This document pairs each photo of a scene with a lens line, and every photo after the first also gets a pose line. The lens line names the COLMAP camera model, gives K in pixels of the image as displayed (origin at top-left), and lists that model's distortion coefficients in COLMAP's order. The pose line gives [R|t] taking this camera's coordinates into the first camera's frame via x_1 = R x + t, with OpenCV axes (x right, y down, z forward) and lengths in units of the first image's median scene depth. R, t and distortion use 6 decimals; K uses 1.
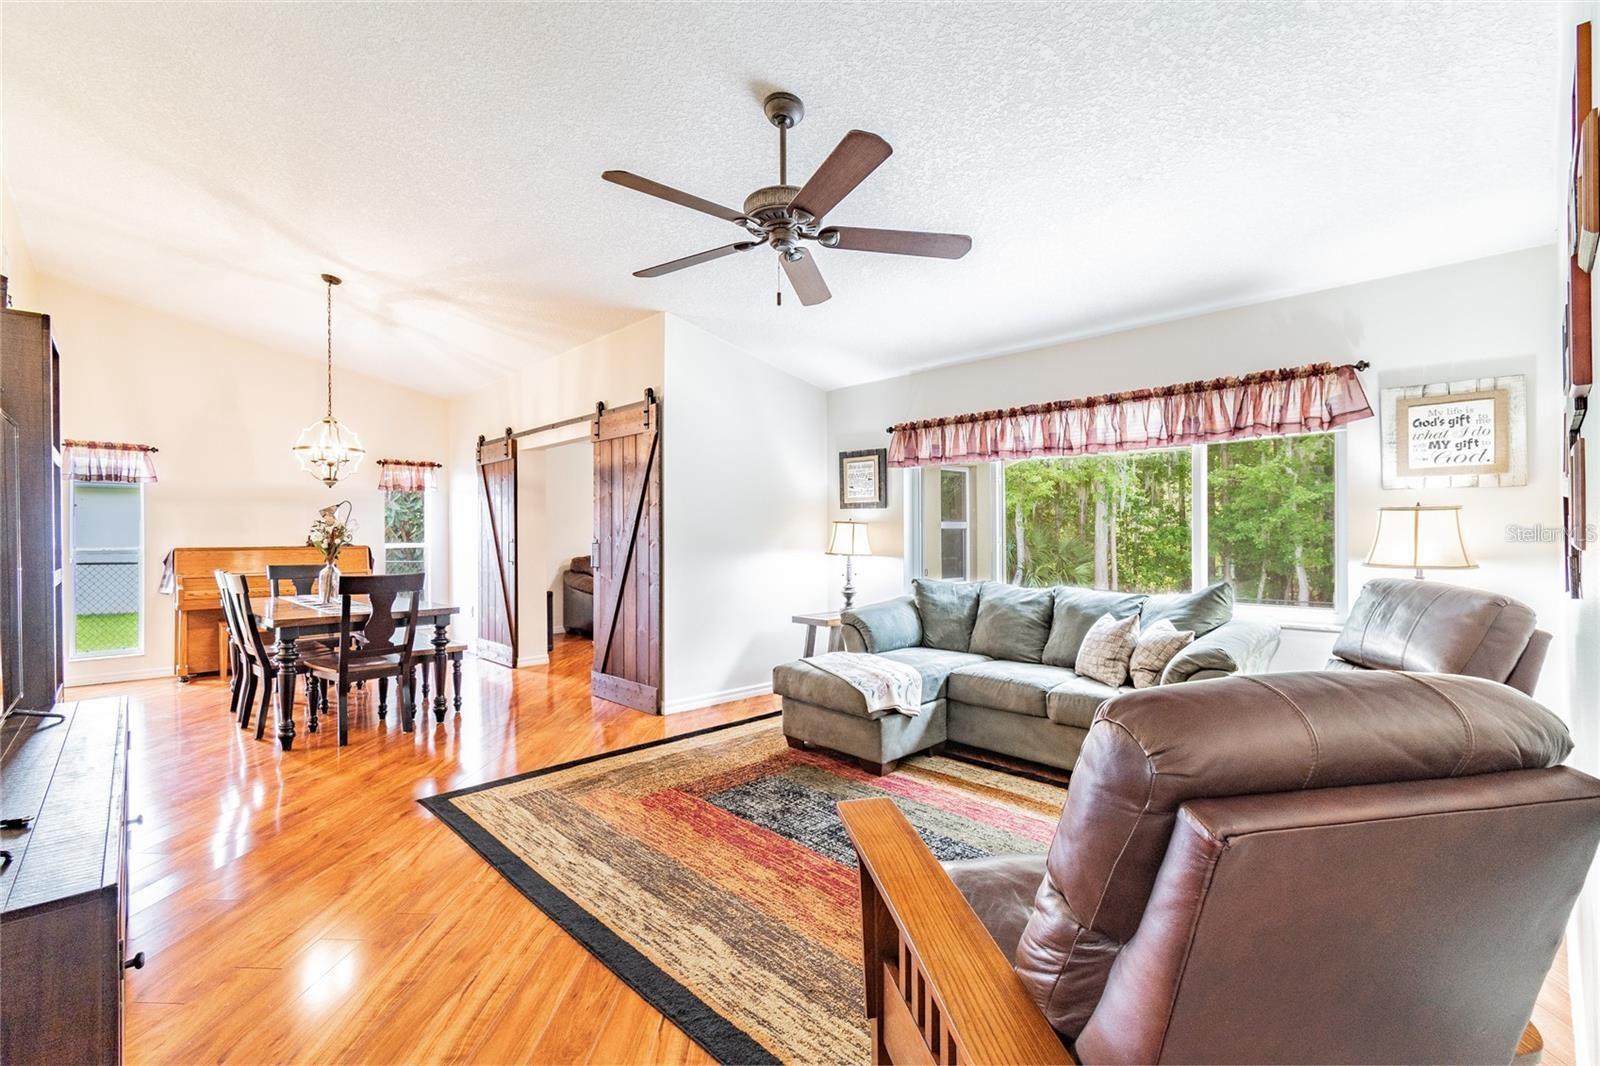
lens RADIAL K [[704.9, 0, 790.8], [0, 704.9, 530.5], [0, 0, 1]] dist [0.005972, -0.004669]
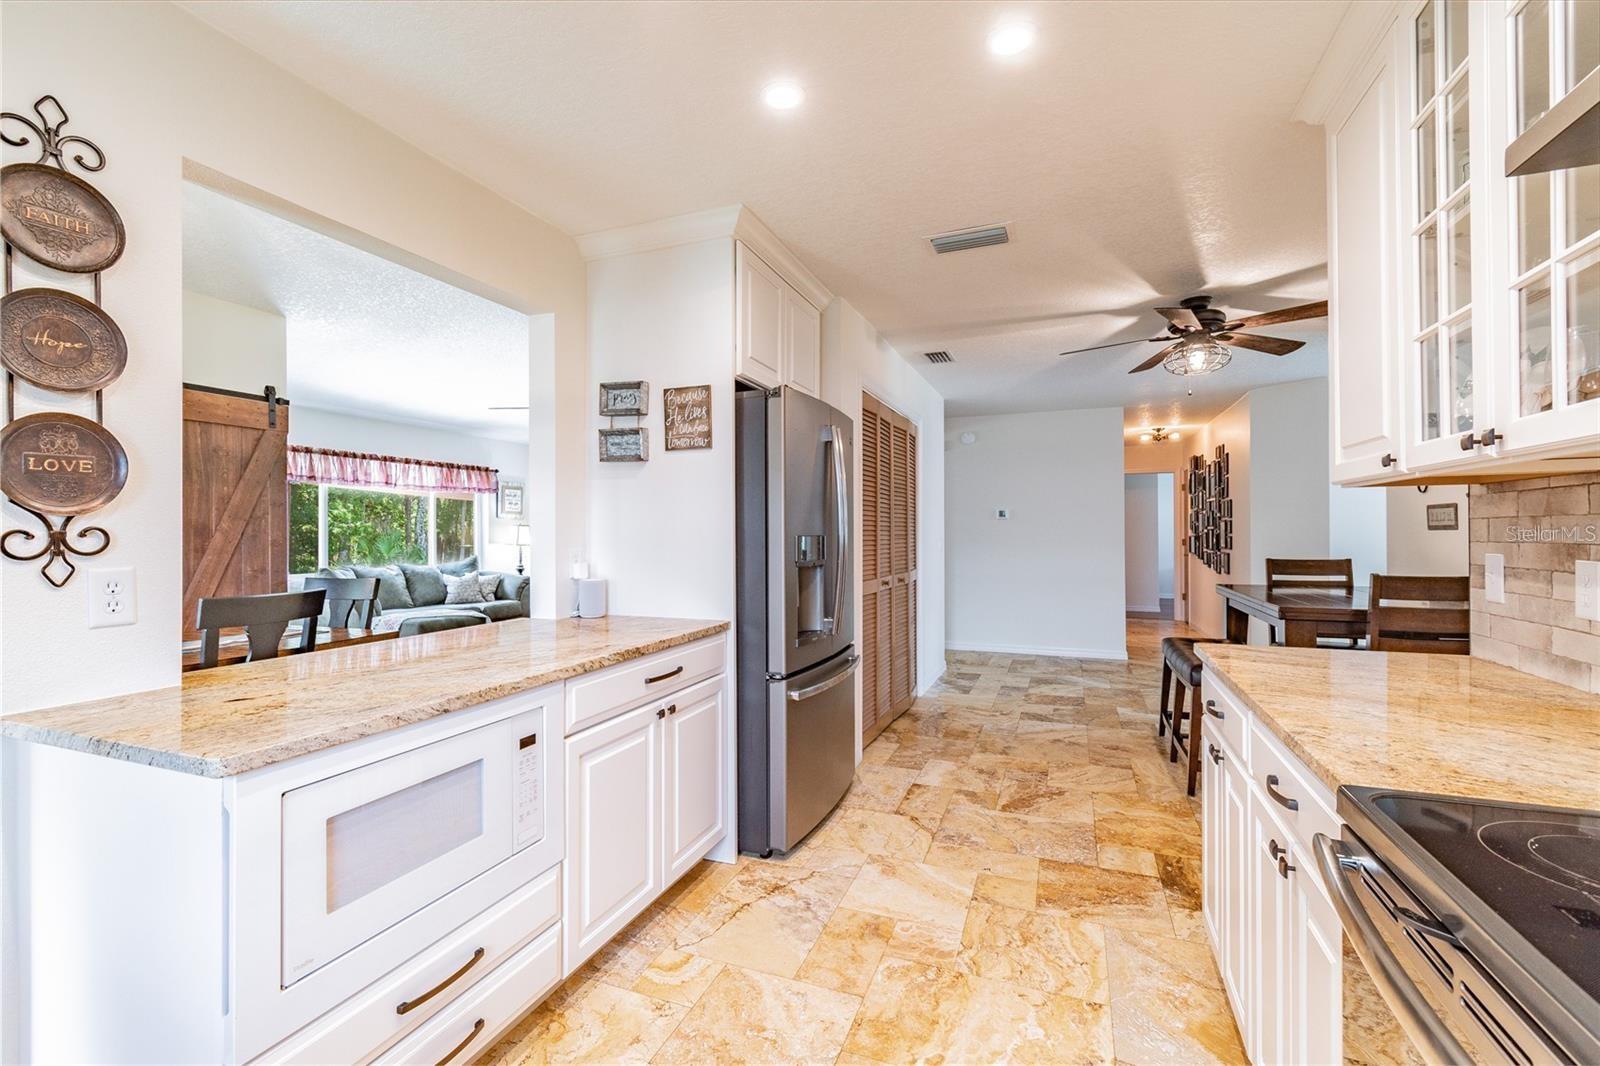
lens RADIAL K [[704.9, 0, 790.8], [0, 704.9, 530.5], [0, 0, 1]] dist [0.005972, -0.004669]
pose [[-0.419597, 0.008295, 0.907673, -1.625692], [0.003575, 0.999966, -0.007486, 0.012643], [-0.907704, 0.000104, -0.419612, 0.871870]]
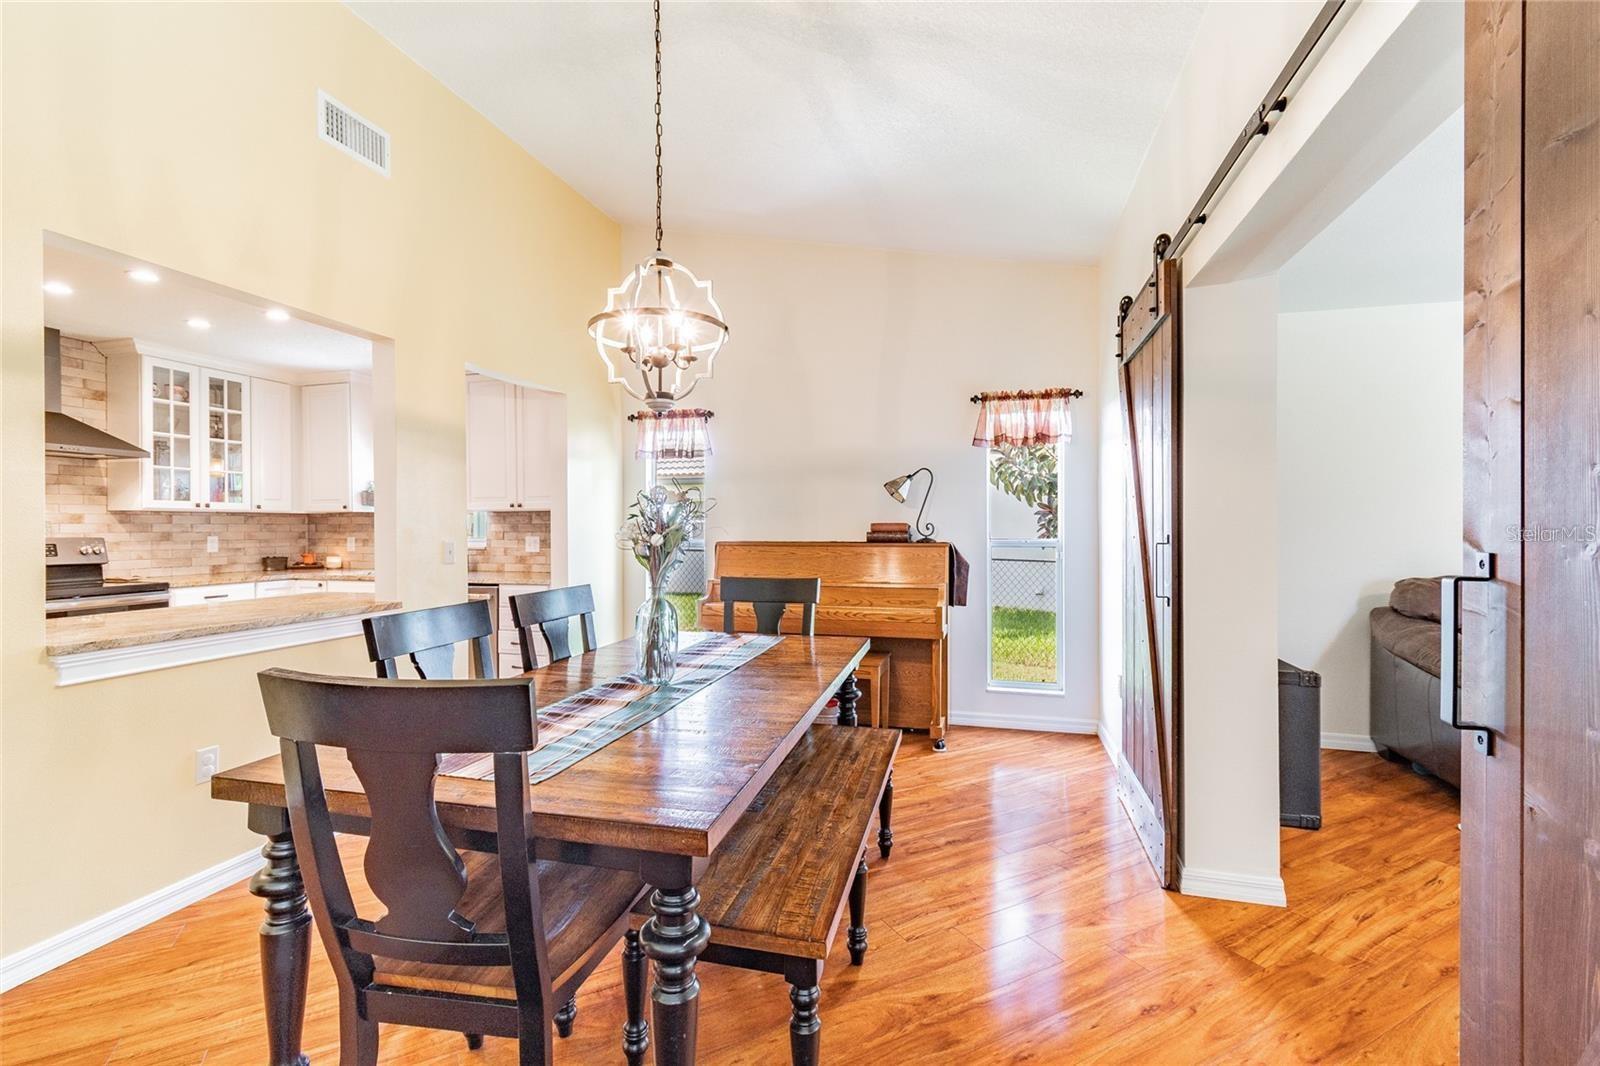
lens RADIAL K [[703.0, 0, 791.4], [0, 703.0, 530.6], [0, 0, 1]] dist [0.003097, -0.000038]
pose [[0.509954, 0.009886, -0.860145, -0.281101], [0.003576, 0.999901, 0.013613, 0.005877], [0.860194, -0.010018, 0.509868, 1.006671]]
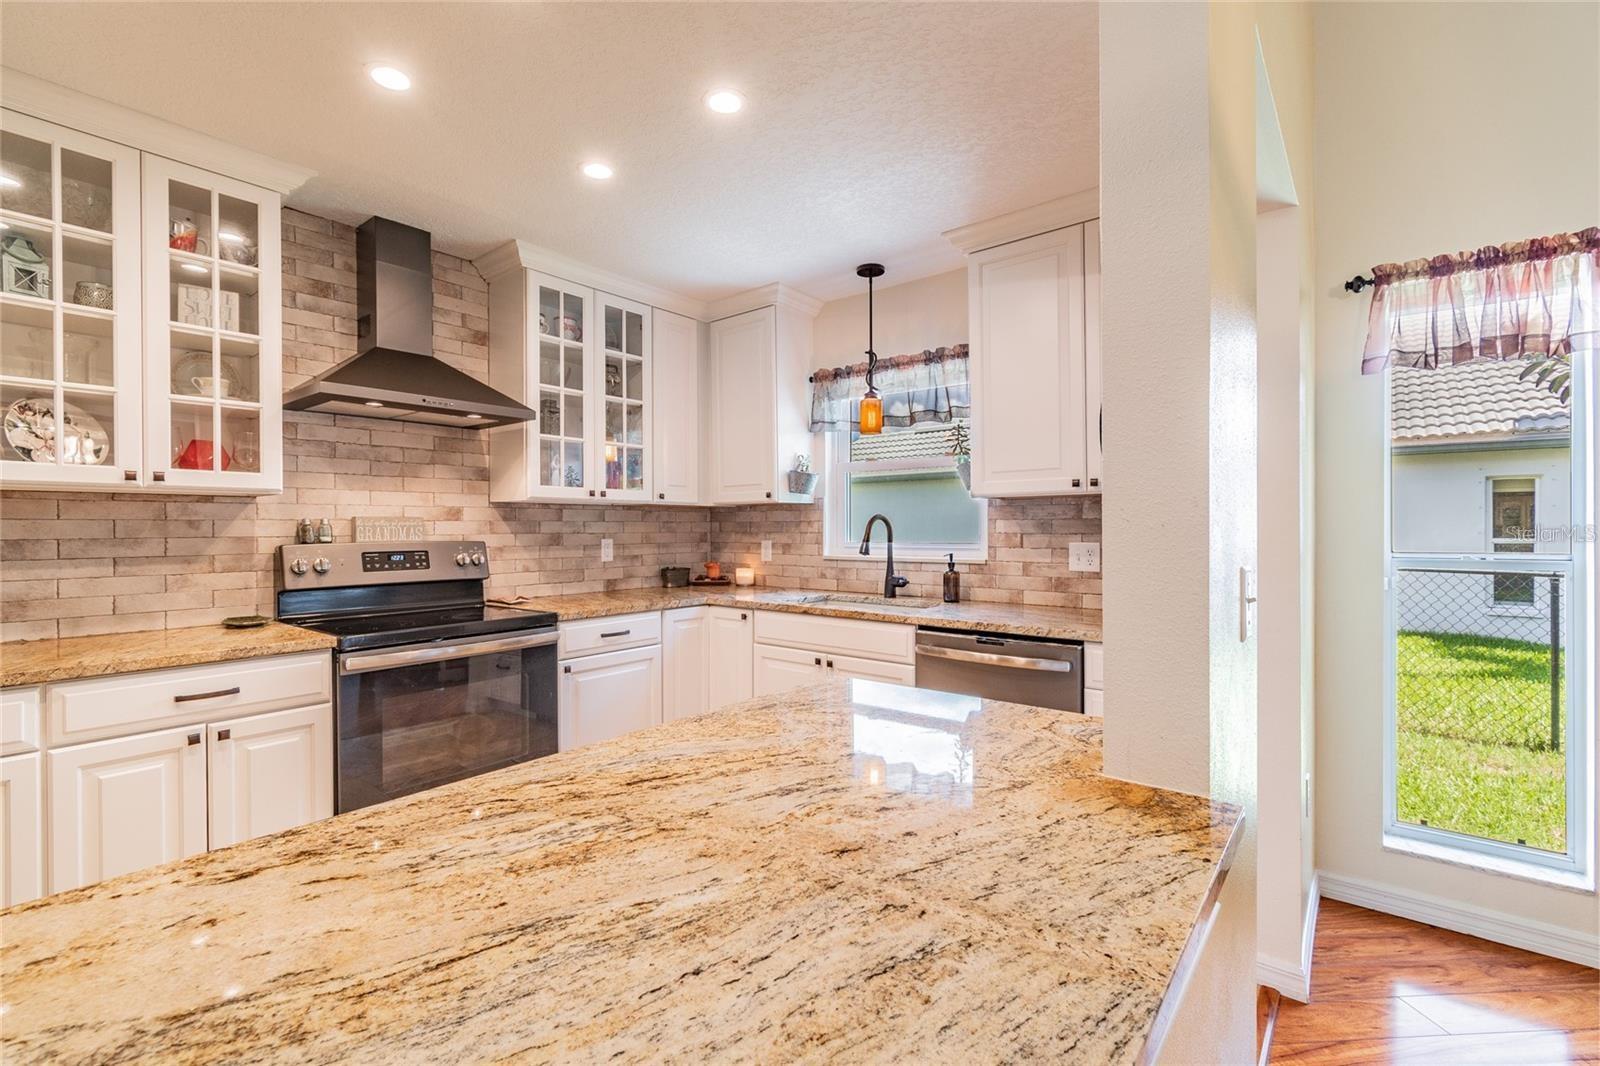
lens RADIAL K [[704.9, 0, 790.8], [0, 704.9, 530.5], [0, 0, 1]] dist [0.005972, -0.004669]
pose [[0.123563, 0.009462, -0.992292, -0.950508], [0.007455, 0.999917, 0.010464, 0.010883], [0.992309, -0.008691, 0.123482, 0.883971]]
